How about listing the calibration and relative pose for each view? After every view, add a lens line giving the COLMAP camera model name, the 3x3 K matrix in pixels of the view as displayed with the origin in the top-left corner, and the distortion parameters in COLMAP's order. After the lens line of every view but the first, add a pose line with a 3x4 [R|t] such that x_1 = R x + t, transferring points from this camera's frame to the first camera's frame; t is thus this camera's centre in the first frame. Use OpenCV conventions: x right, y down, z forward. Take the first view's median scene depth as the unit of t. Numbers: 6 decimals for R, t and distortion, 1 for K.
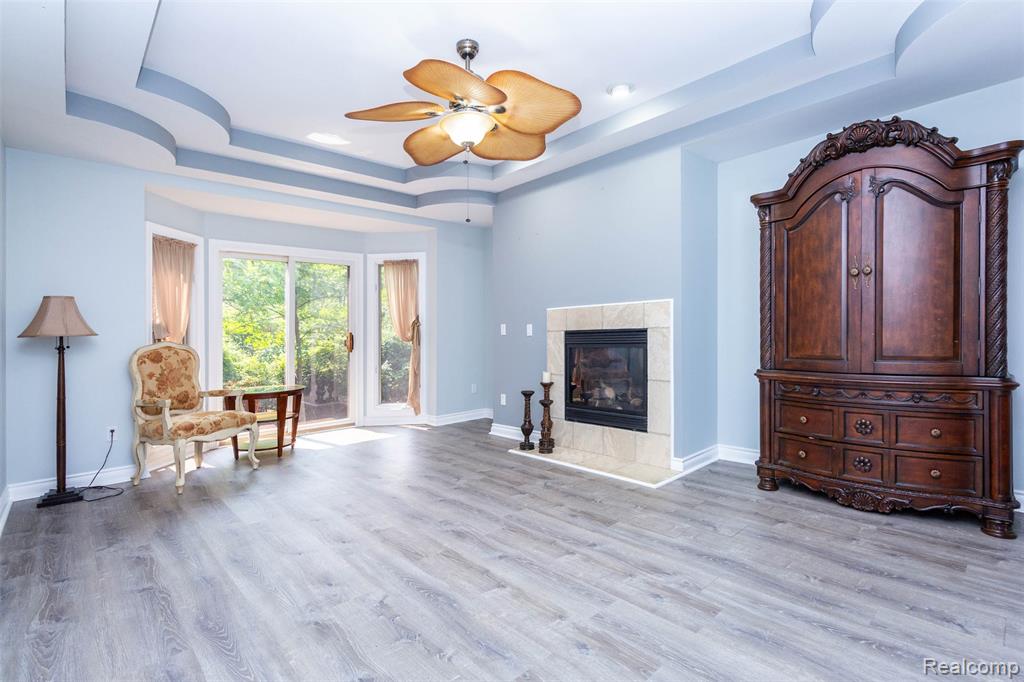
lens RADIAL K [[477.5, 0, 513.2], [0, 477.5, 332.2], [0, 0, 1]] dist [0.000168, 0.002668]
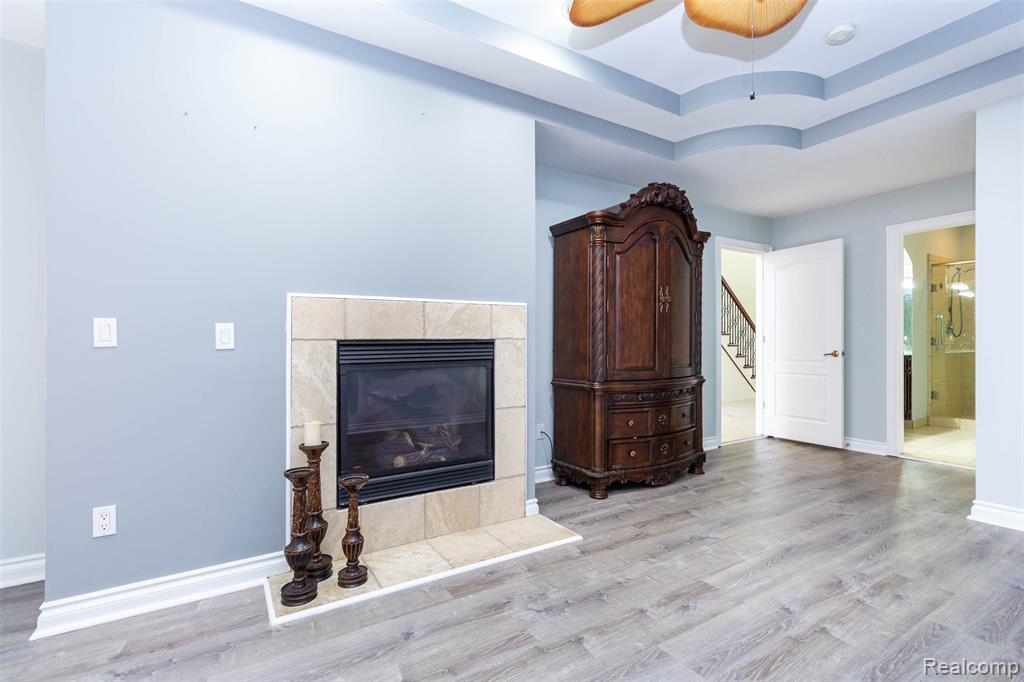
lens RADIAL K [[477.5, 0, 532.3], [0, 477.5, 354.9], [0, 0, 1]] dist [0.000168, 0.002668]
pose [[0.178169, -0.001032, 0.983999, -0.430040], [-0.001944, 0.999997, 0.001401, 0.014587], [-0.983998, -0.002163, 0.178166, 0.800055]]
